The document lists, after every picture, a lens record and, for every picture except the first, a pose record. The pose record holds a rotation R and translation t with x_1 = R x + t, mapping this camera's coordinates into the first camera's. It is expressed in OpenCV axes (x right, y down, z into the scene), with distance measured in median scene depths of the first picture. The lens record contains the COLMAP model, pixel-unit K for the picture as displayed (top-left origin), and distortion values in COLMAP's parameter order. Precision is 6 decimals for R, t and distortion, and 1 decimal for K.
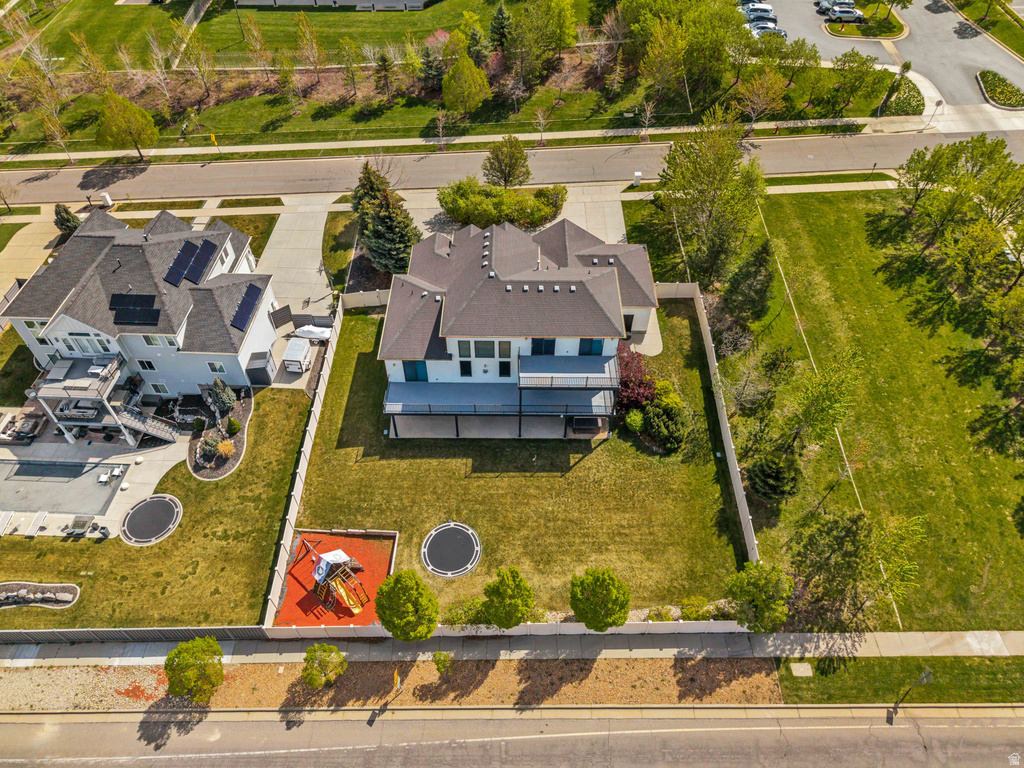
lens RADIAL K [[683.9, 0, 510.2], [0, 683.9, 385.2], [0, 0, 1]] dist [0.042455, -0.047575]
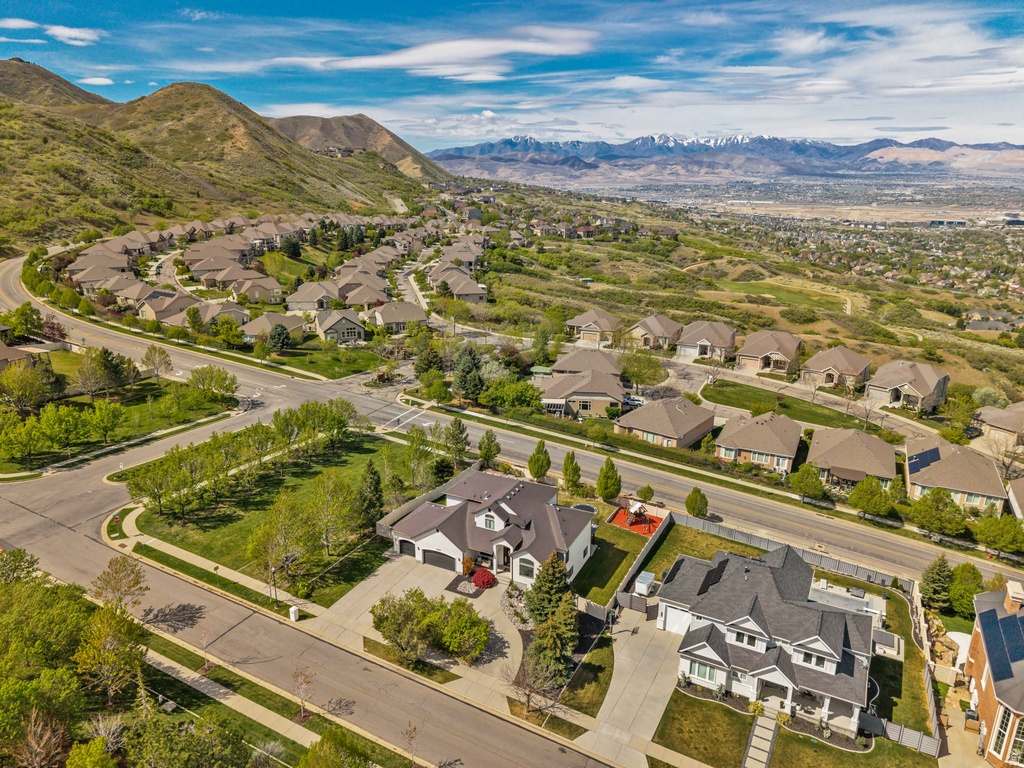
lens RADIAL K [[680.8, 0, 512.3], [0, 680.8, 395.6], [0, 0, 1]] dist [0.042322, -0.048869]
pose [[-0.901020, -0.135903, 0.411939, -0.631713], [0.321124, 0.429456, 0.844066, -1.586235], [-0.291621, 0.892803, -0.343307, 1.304984]]
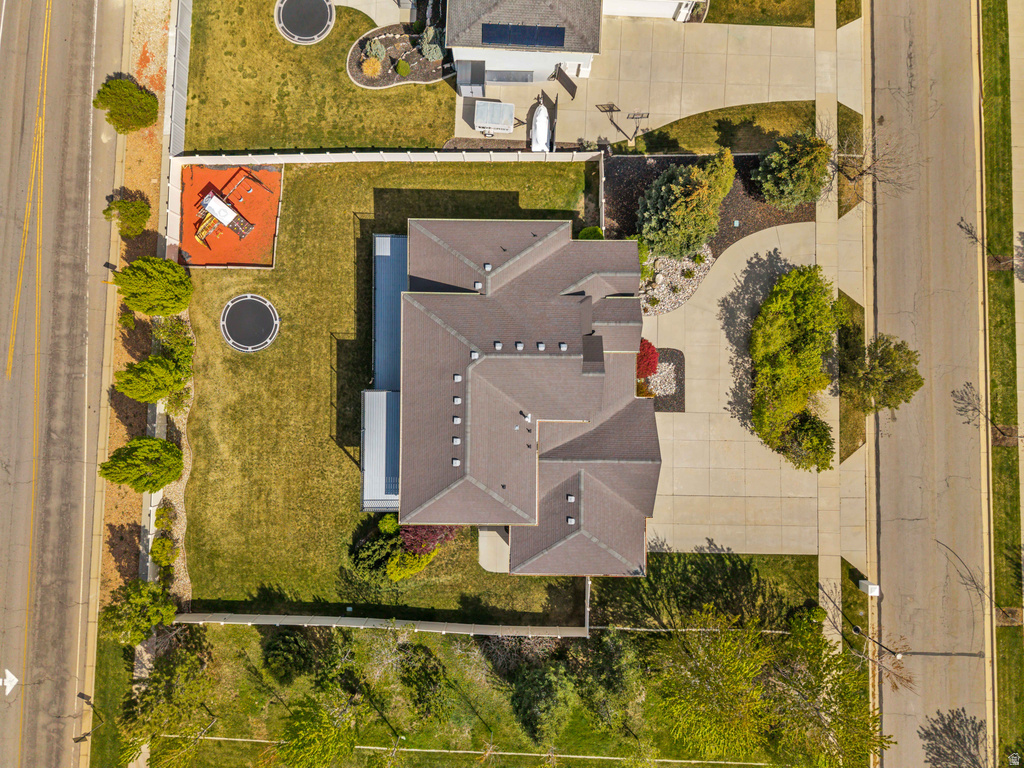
lens RADIAL K [[683.9, 0, 510.2], [0, 683.9, 385.2], [0, 0, 1]] dist [0.042455, -0.047575]
pose [[-0.000186, 0.999999, -0.000987, 0.006038], [-0.744302, 0.000521, 0.667843, -0.639169], [0.667843, 0.000859, 0.744302, 0.439327]]
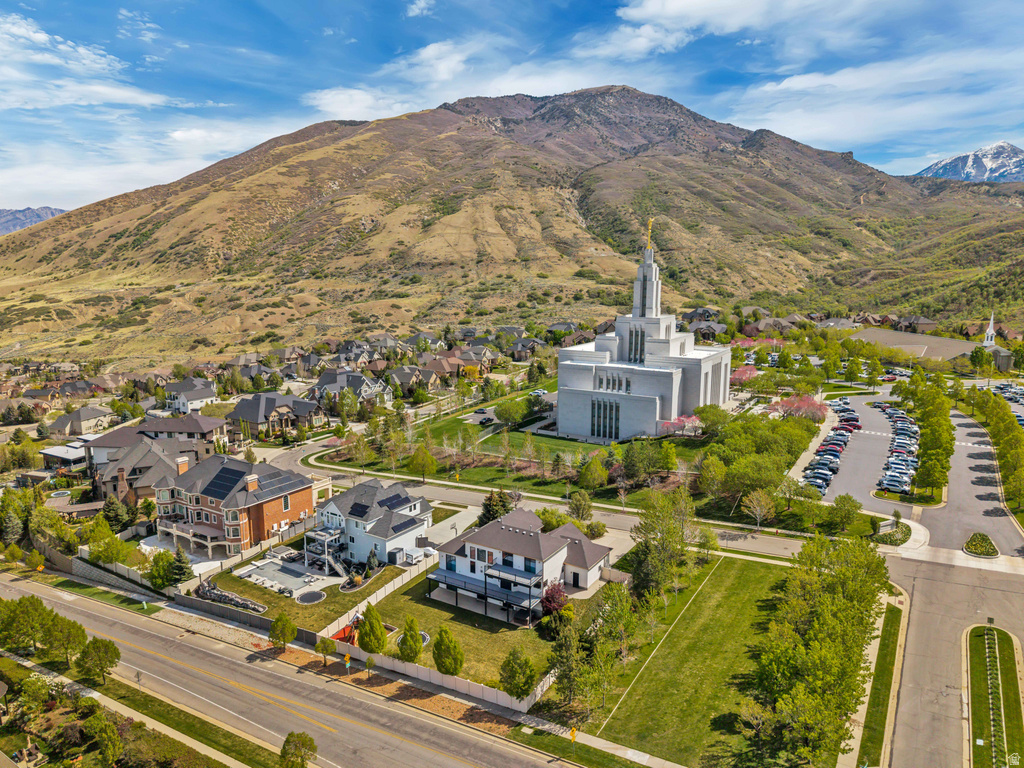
lens RADIAL K [[680.8, 0, 512.3], [0, 680.8, 395.6], [0, 0, 1]] dist [0.042322, -0.048869]
pose [[0.854798, 0.095461, -0.510106, 0.897089], [-0.383801, 0.777895, -0.497571, 0.478228], [0.349310, 0.621101, 0.701581, -0.536856]]
